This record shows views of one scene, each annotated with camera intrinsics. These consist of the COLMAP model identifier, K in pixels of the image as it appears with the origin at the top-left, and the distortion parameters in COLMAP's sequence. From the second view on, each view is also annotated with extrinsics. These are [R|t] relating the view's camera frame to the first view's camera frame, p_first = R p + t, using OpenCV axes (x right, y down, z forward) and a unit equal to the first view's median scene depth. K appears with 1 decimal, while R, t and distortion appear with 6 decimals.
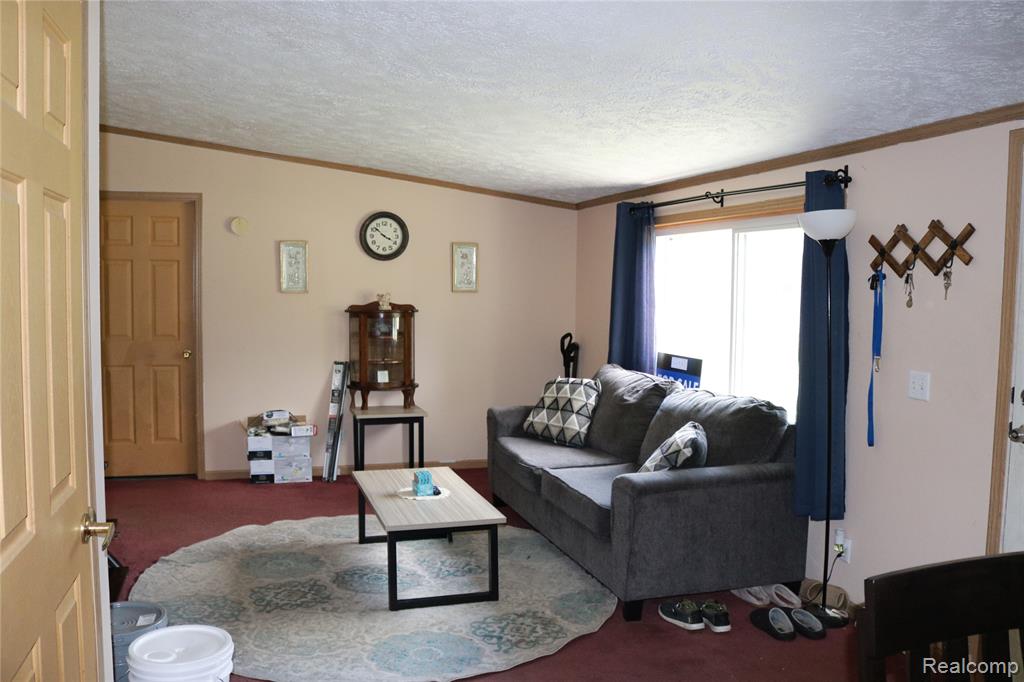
lens RADIAL K [[859.3, 0, 511.0], [0, 859.3, 340.3], [0, 0, 1]] dist [-0.134187, 0.080119]
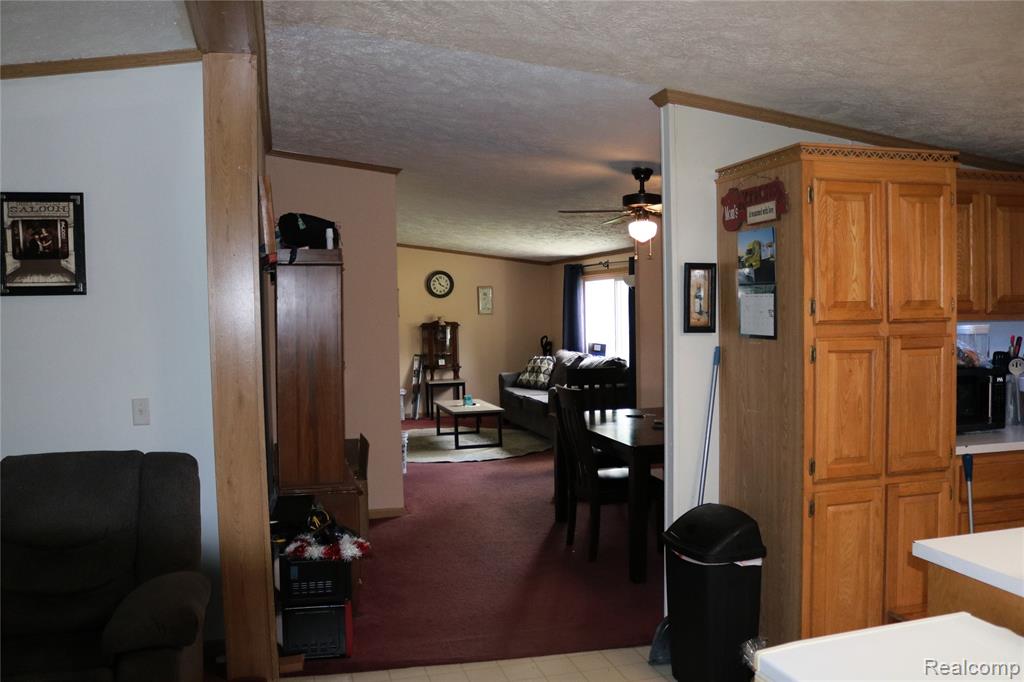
lens RADIAL K [[859.3, 0, 512.1], [0, 859.3, 341.9], [0, 0, 1]] dist [-0.134187, 0.080119]
pose [[0.999136, -0.028699, -0.030066, 0.059068], [0.027942, 0.999290, -0.025290, 0.054091], [0.030770, 0.024428, 0.999228, -0.875958]]
